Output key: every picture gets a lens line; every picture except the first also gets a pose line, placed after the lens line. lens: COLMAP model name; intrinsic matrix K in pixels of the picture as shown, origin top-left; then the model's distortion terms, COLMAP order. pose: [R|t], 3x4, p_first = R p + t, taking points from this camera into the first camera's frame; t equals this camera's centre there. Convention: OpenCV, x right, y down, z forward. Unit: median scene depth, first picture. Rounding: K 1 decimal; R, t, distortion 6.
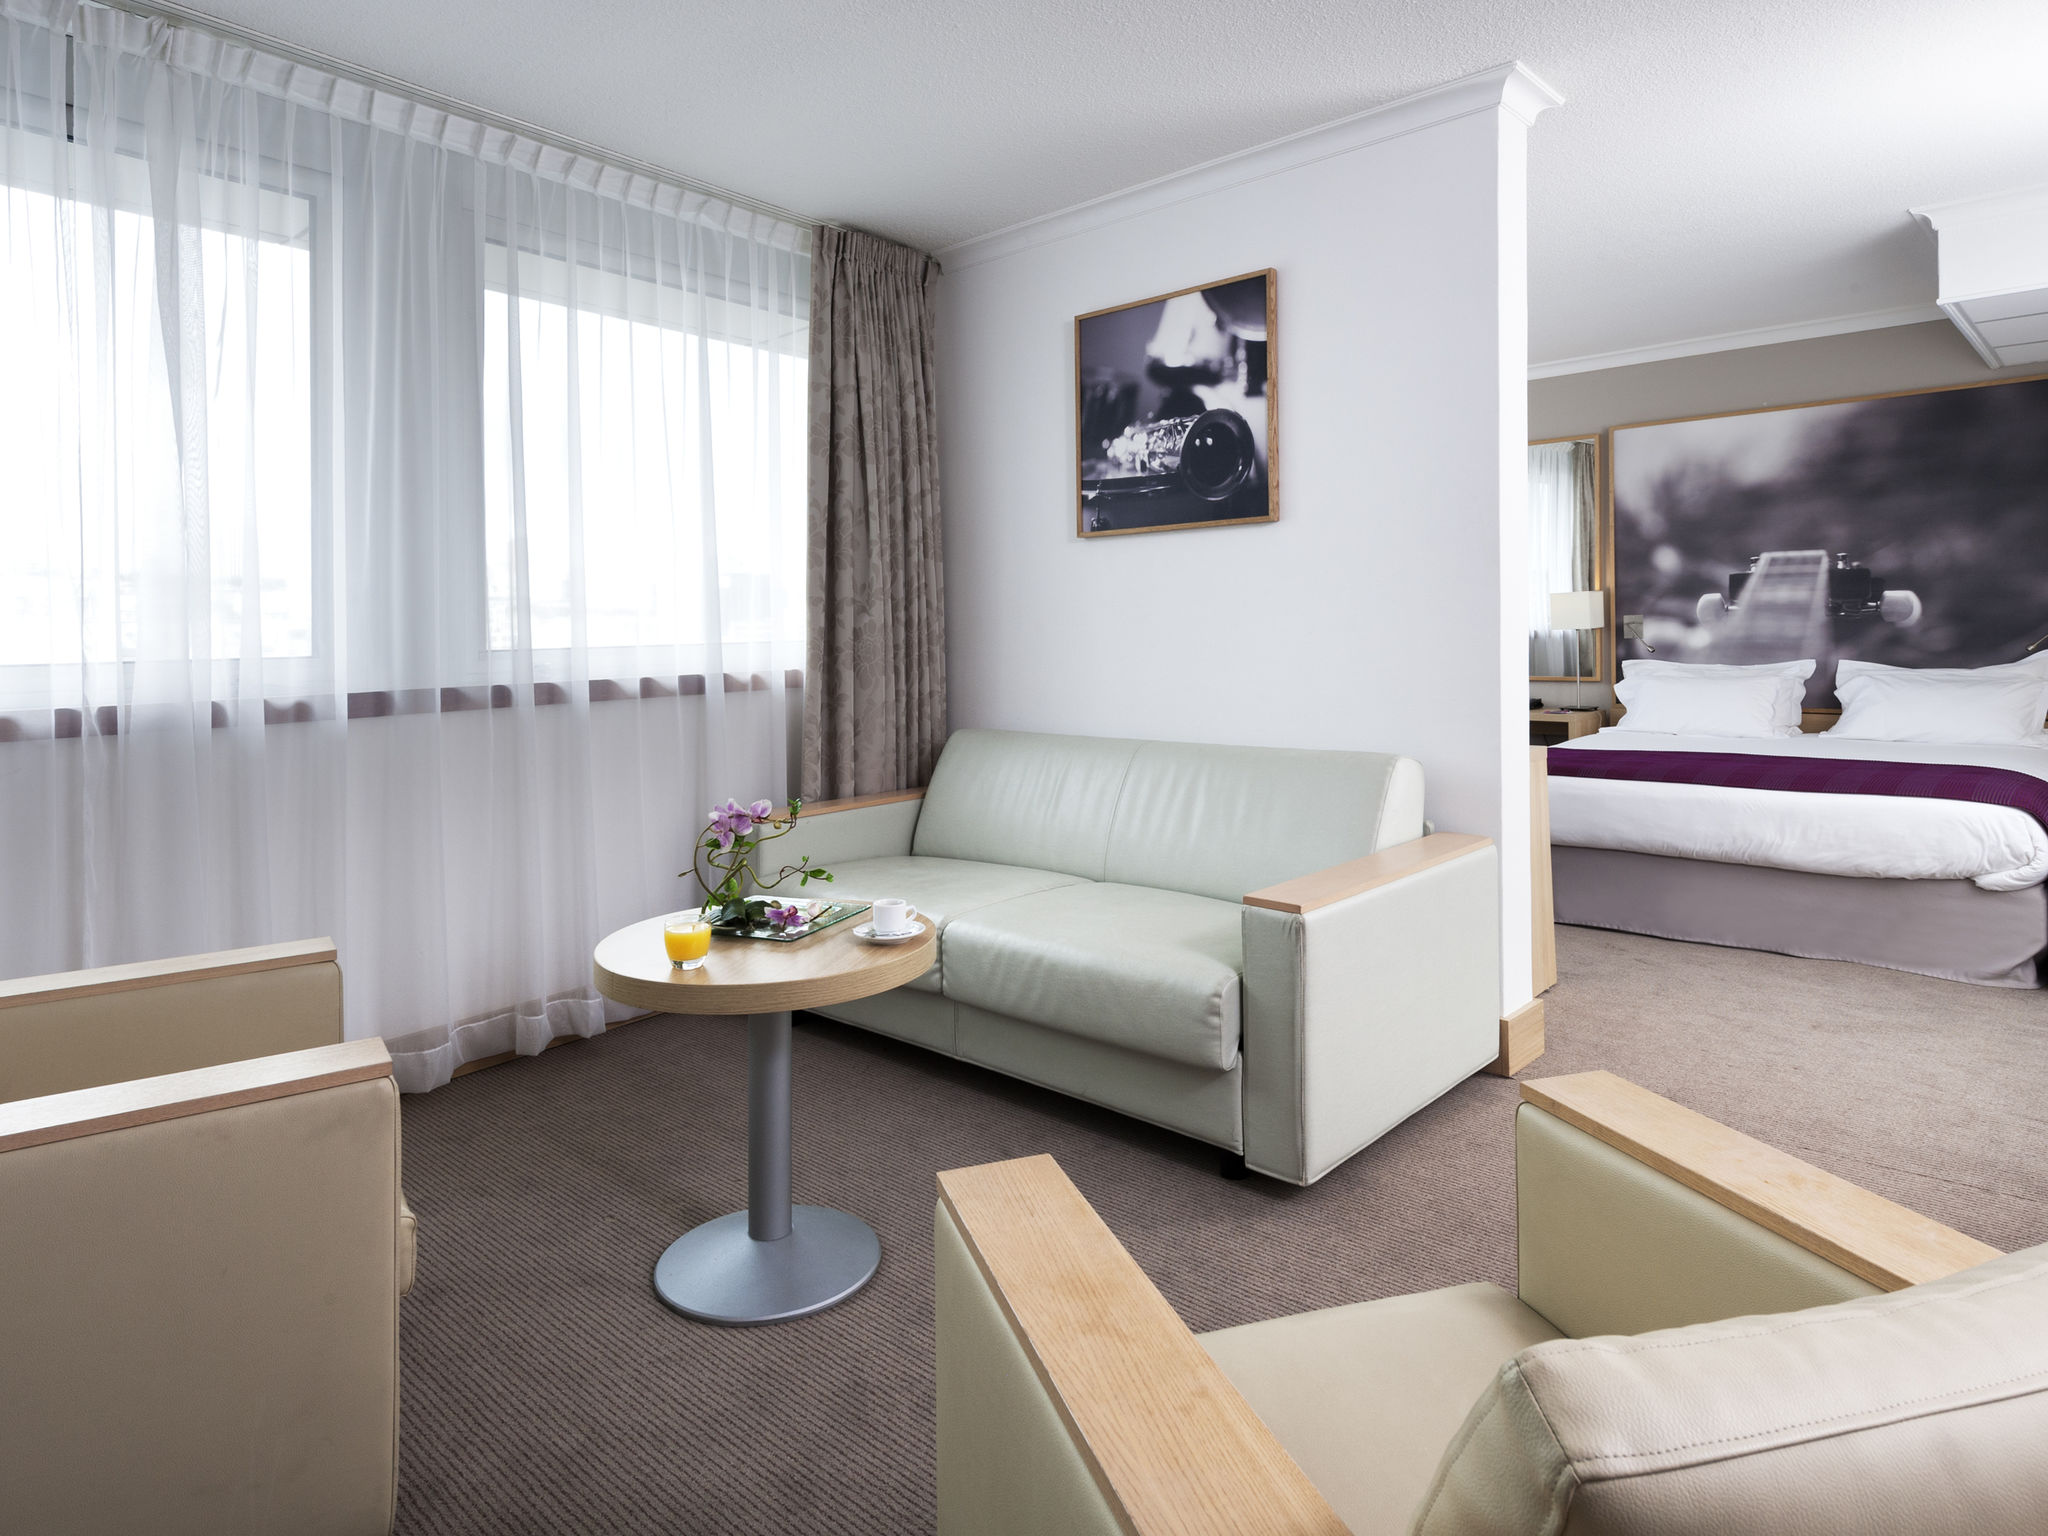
lens RADIAL K [[1138.2, 0, 1022.7], [0, 1138.2, 751.0], [0, 0, 1]] dist [0.039030, 0.001299]
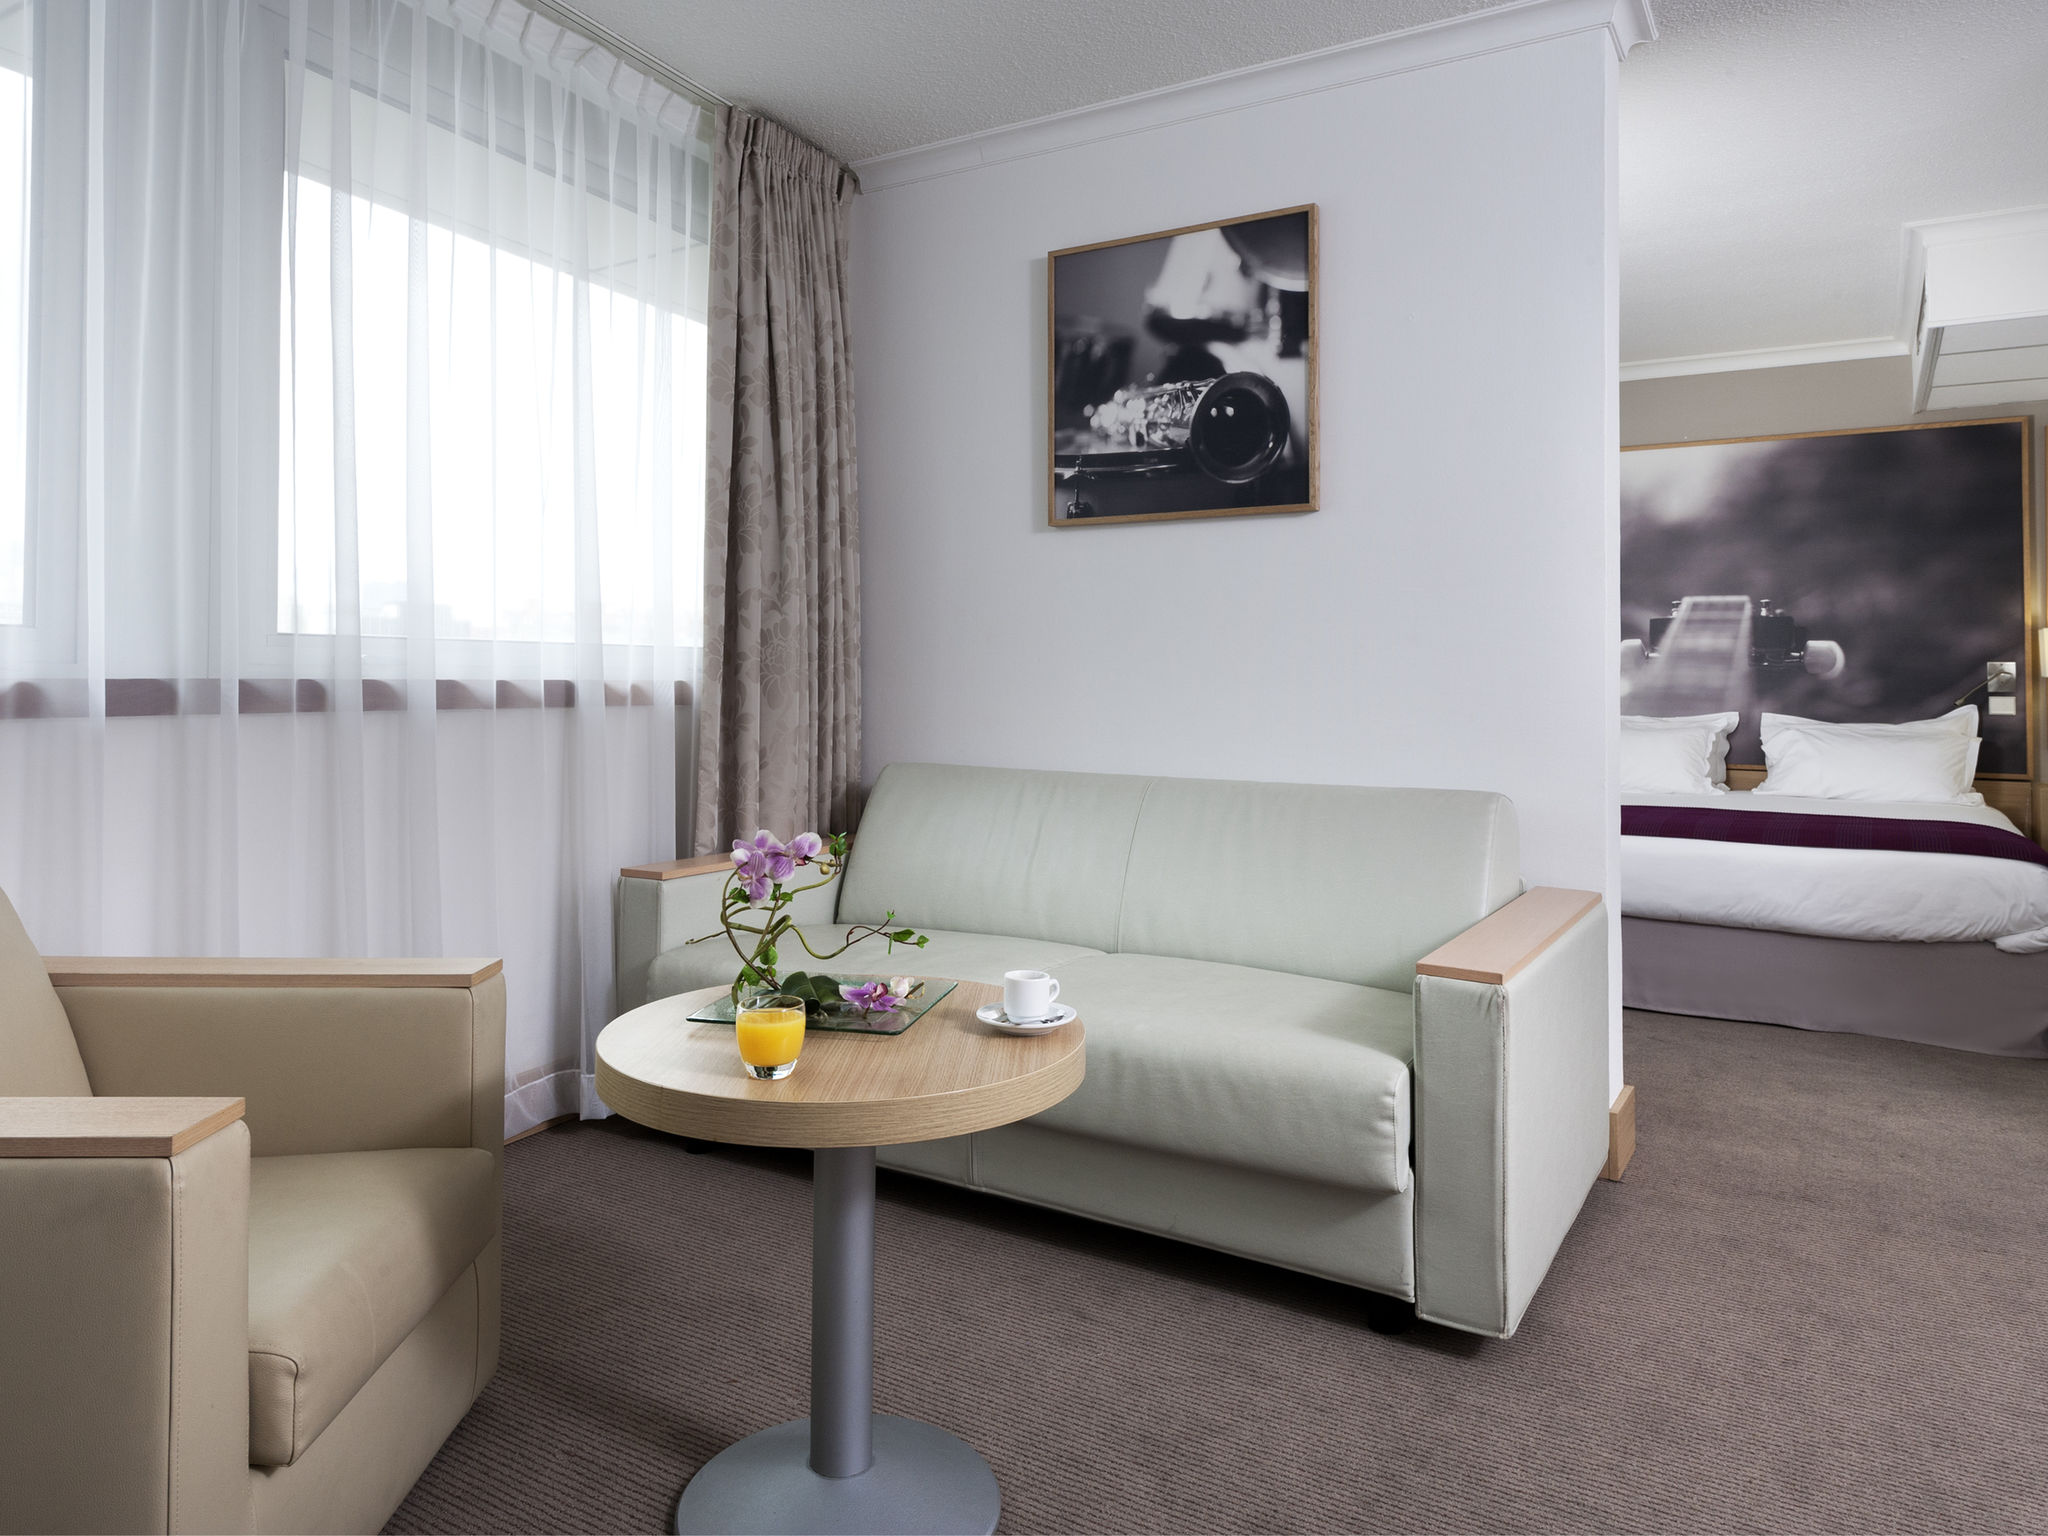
lens RADIAL K [[1307.7, 0, 1025.9], [0, 1307.7, 788.7], [0, 0, 1]] dist [0.031484, -0.003936]
pose [[0.983596, 0.010948, 0.180055, -0.133400], [-0.007305, 0.999755, -0.020882, 0.017433], [-0.180240, 0.019224, 0.983435, 0.102013]]
